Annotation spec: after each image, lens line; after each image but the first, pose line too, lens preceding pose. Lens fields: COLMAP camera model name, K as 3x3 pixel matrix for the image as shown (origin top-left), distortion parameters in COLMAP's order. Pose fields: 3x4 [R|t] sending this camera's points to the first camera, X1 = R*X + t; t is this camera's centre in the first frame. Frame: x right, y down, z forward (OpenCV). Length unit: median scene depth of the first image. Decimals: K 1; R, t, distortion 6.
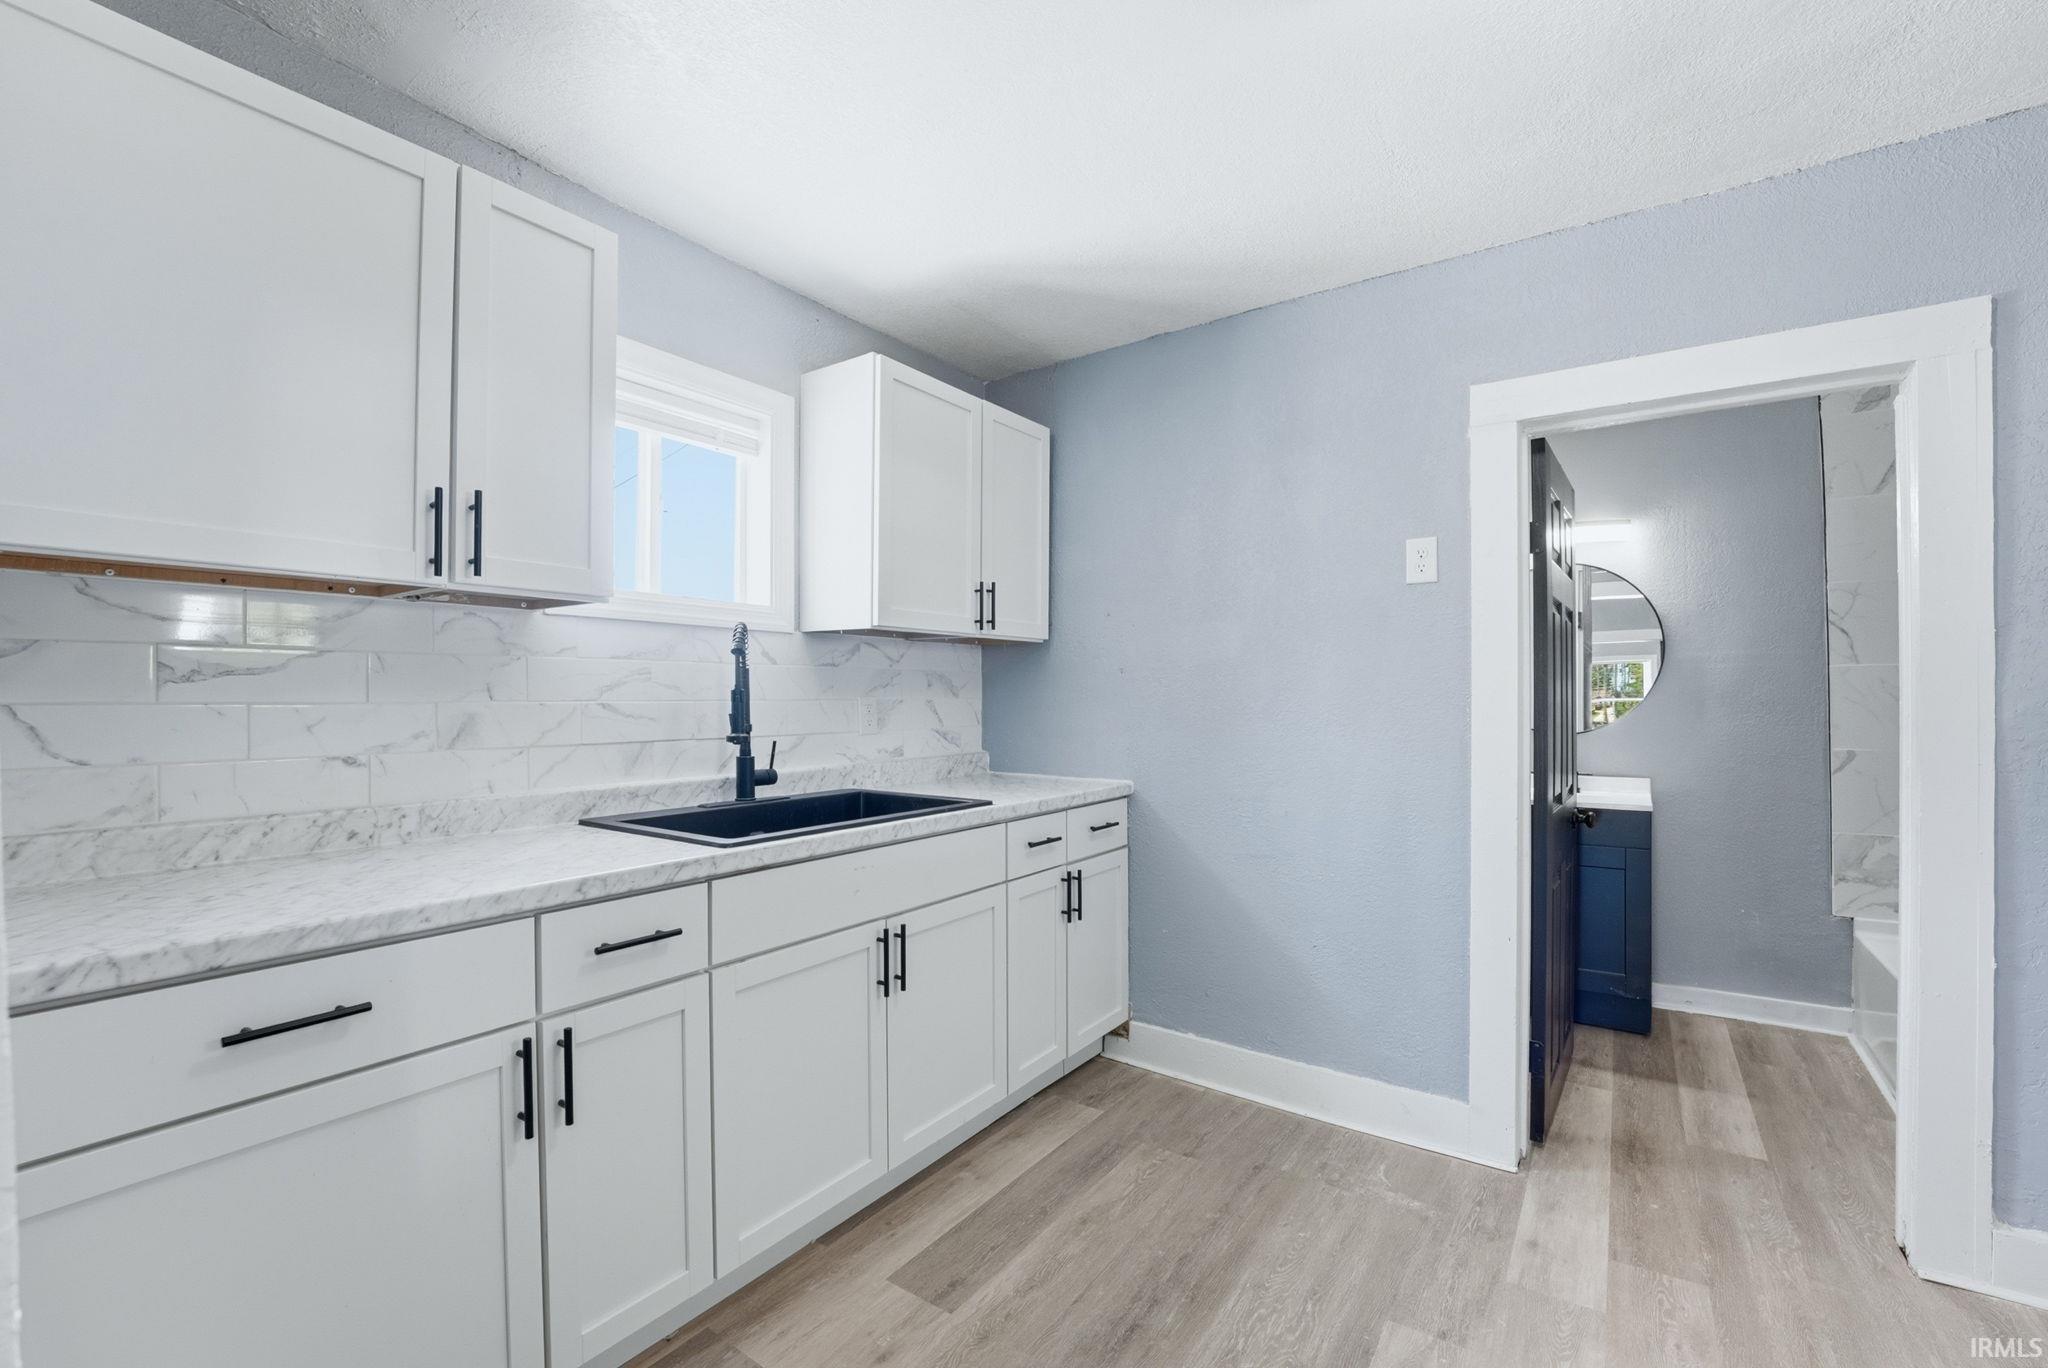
lens RADIAL K [[865.6, 0, 1033.3], [0, 865.6, 698.2], [0, 0, 1]] dist [-0.023827, 0.001075]
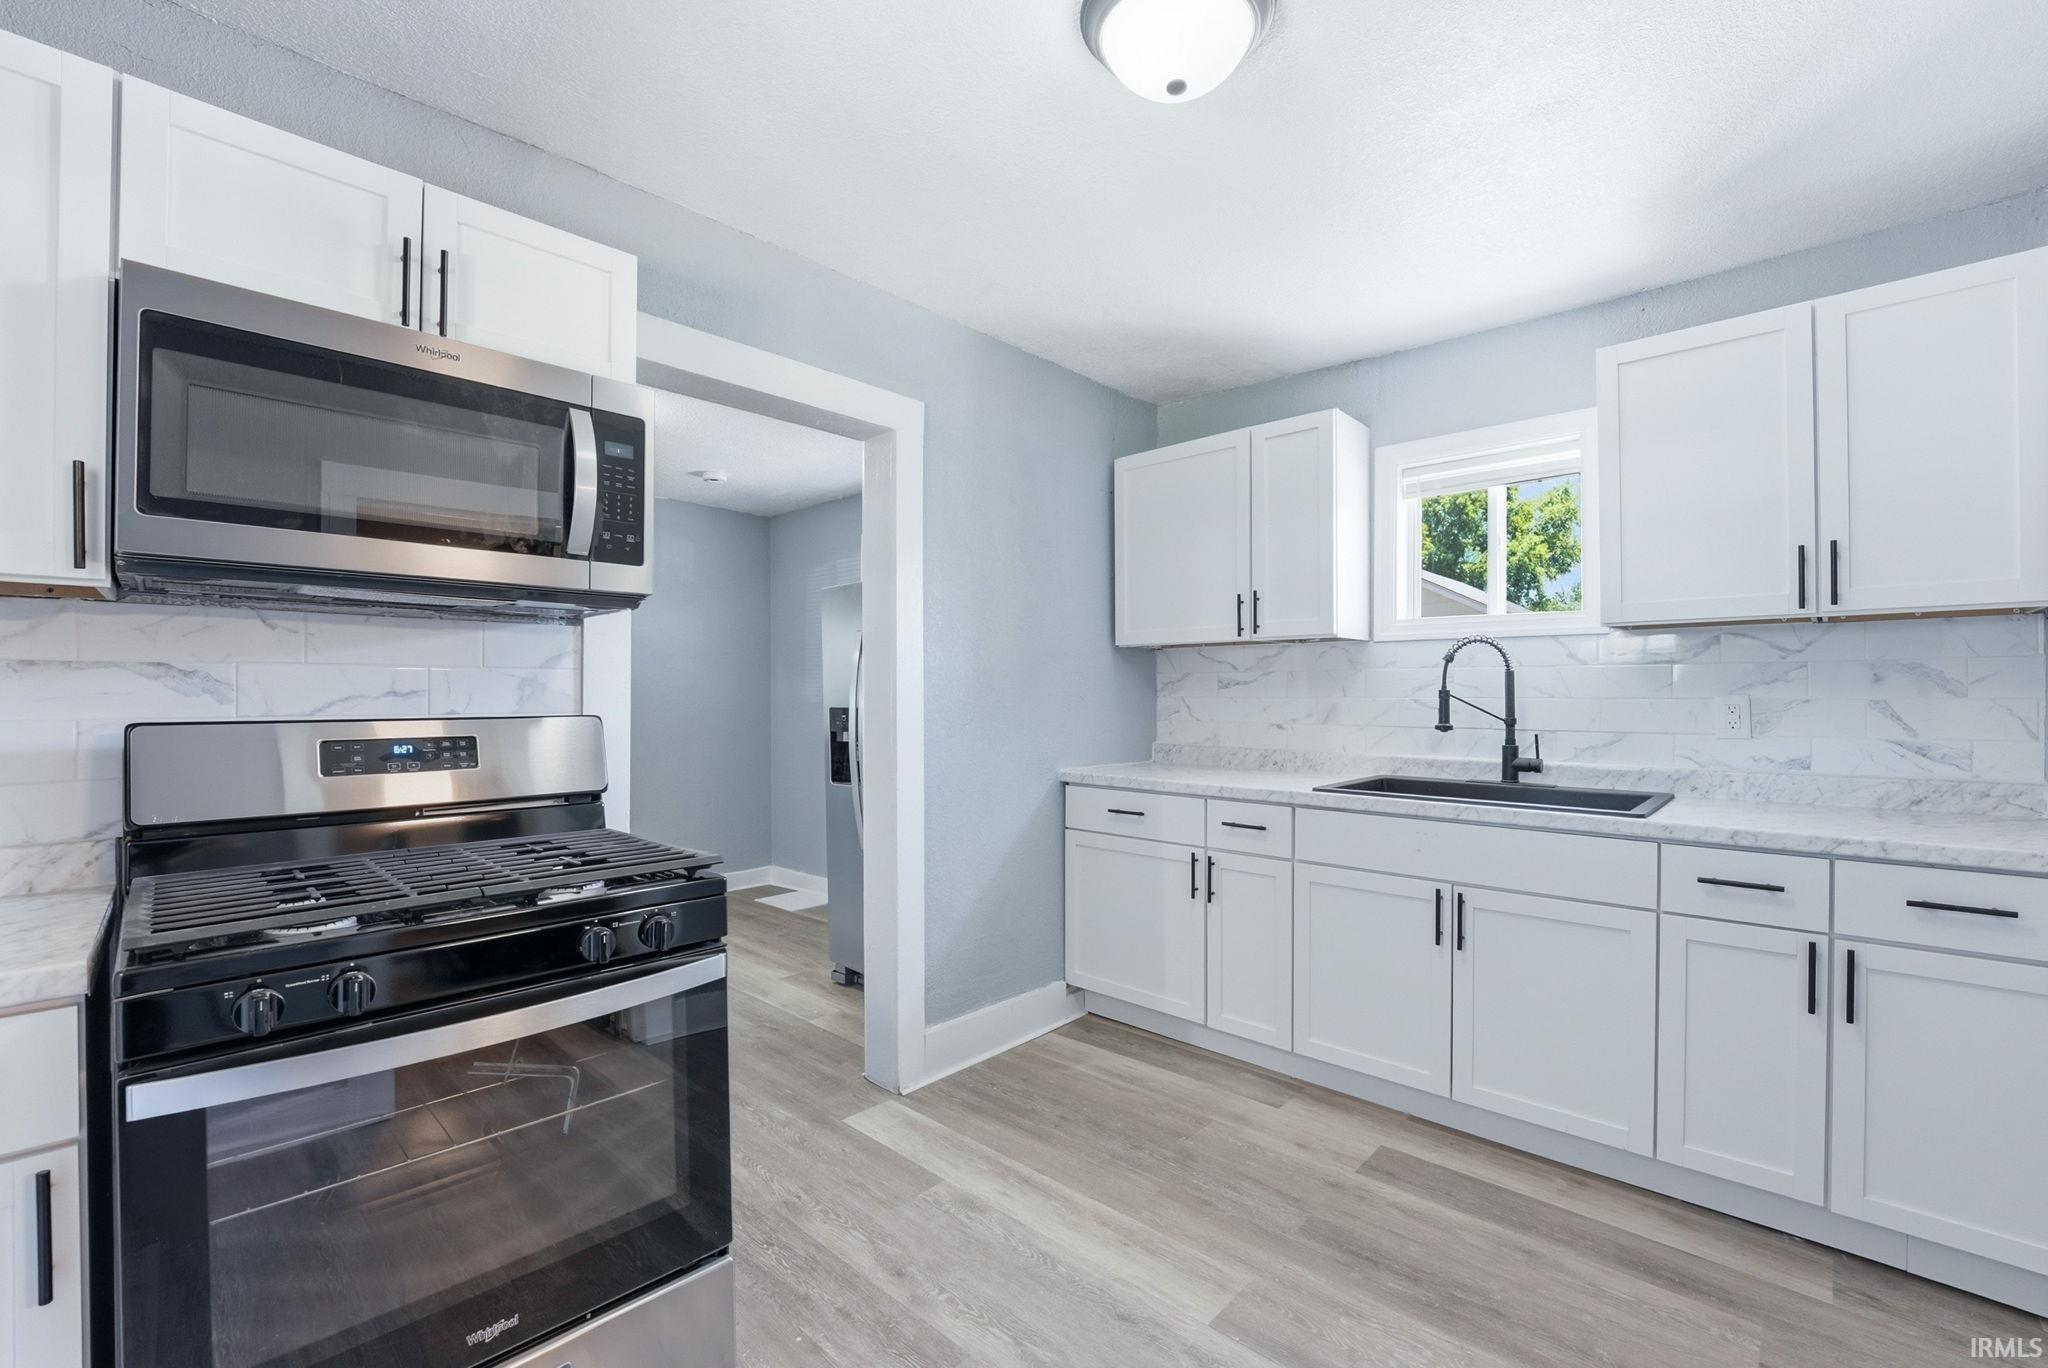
lens RADIAL K [[865.6, 0, 1033.3], [0, 865.6, 698.2], [0, 0, 1]] dist [-0.023827, 0.001075]
pose [[-0.148659, 0.008619, -0.988851, 0.895058], [-0.000083, 0.999962, 0.008728, -0.007077], [0.988889, 0.001380, -0.148652, 0.506489]]
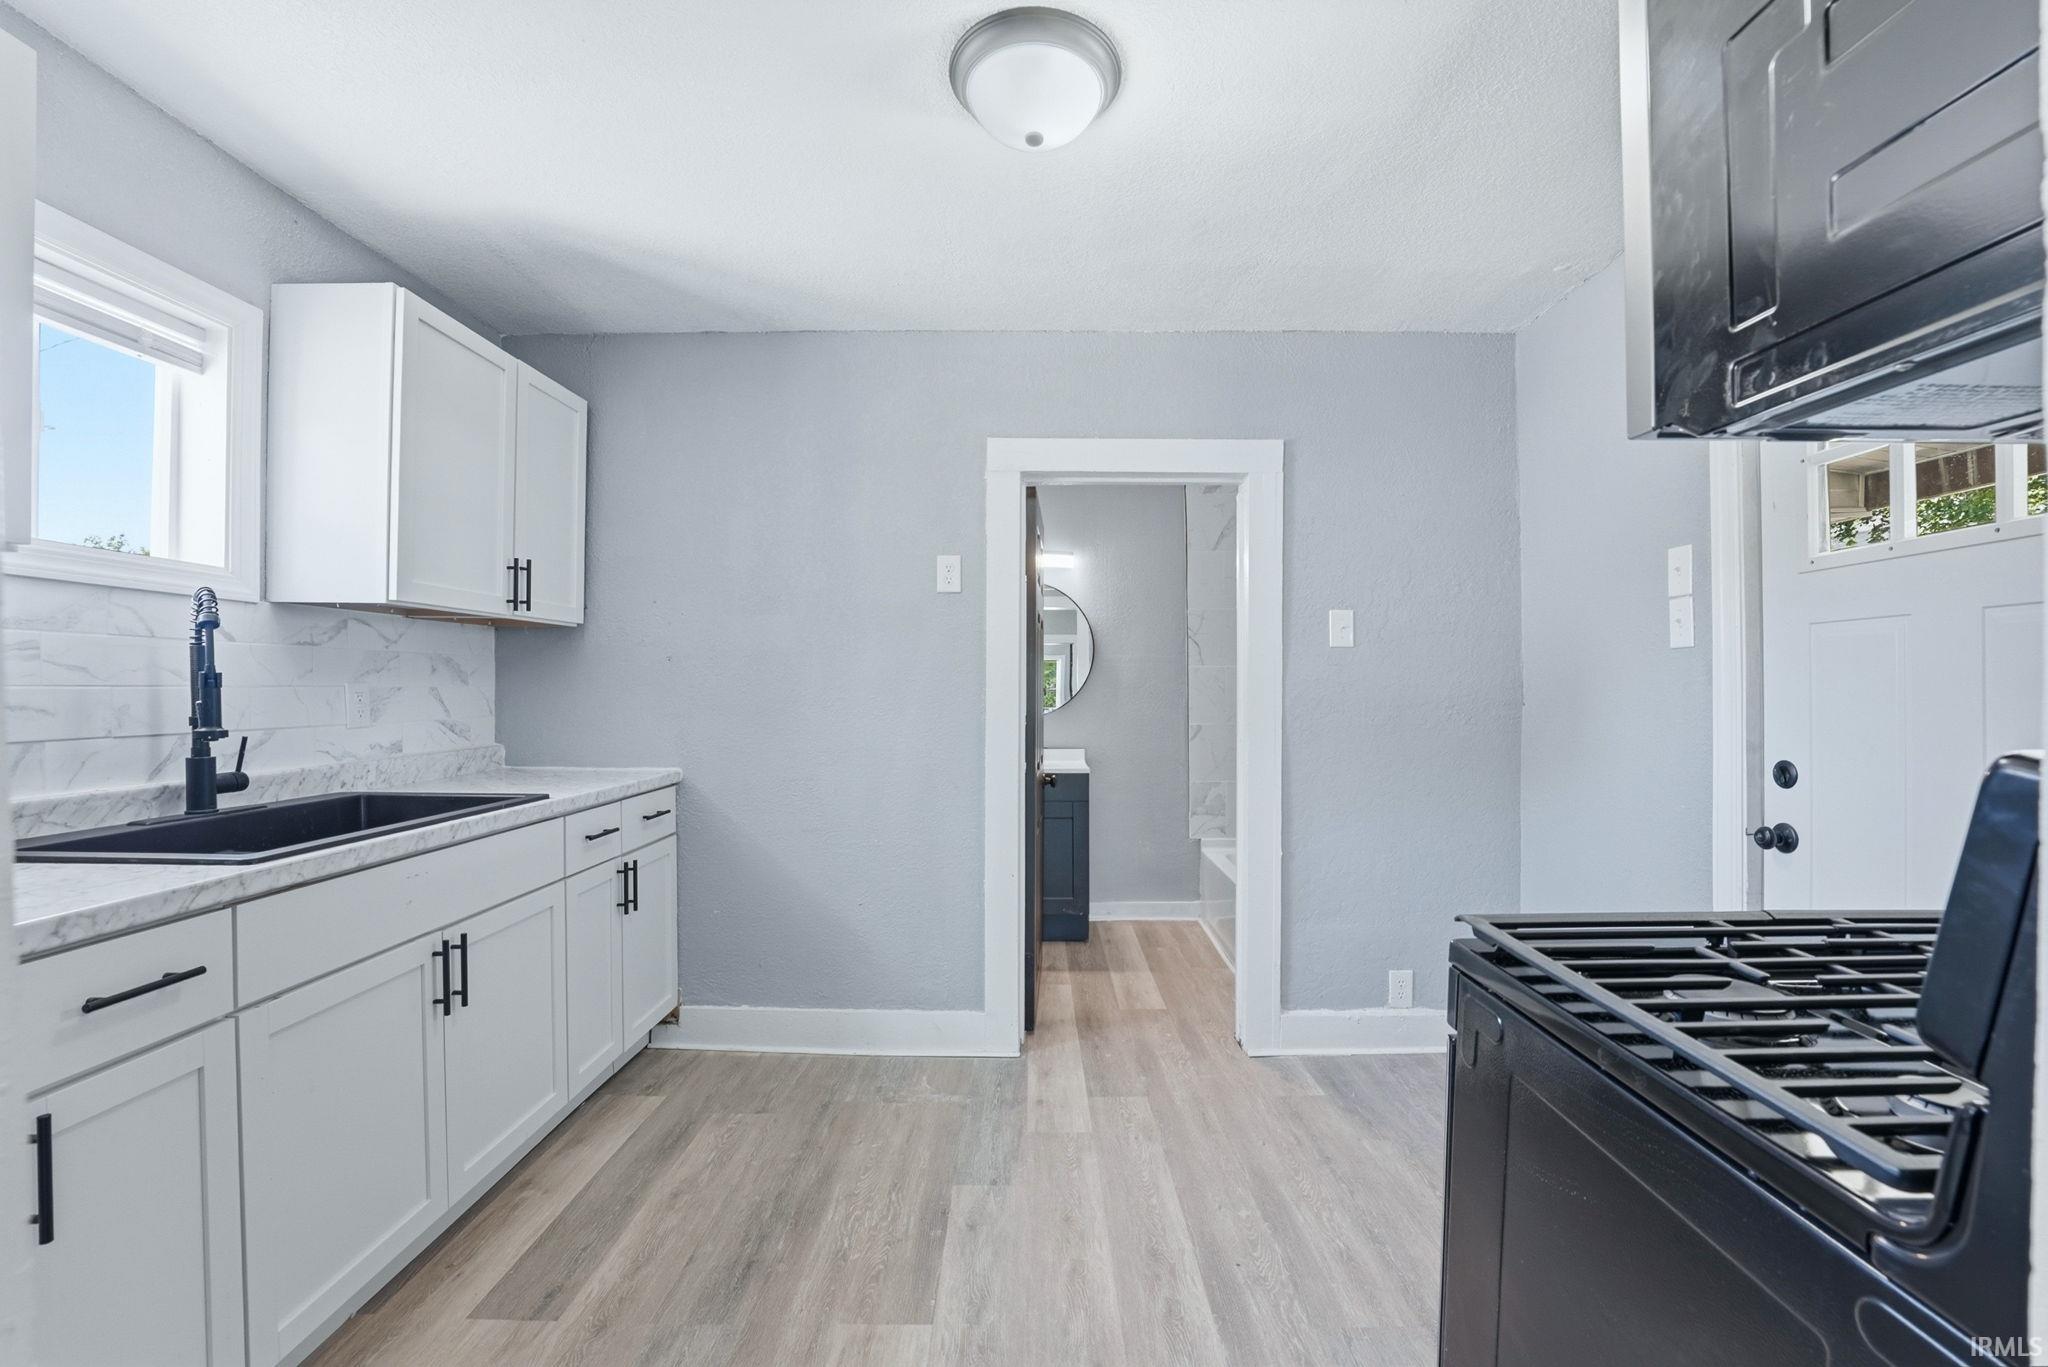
lens RADIAL K [[850.5, 0, 1035.0], [0, 850.5, 694.6], [0, 0, 1]] dist [-0.023464, 0.000250]
pose [[0.821583, 0.000179, 0.570089, -0.134523], [-0.004606, 0.999969, 0.006324, 0.001929], [-0.570071, -0.007822, 0.821558, -0.055054]]
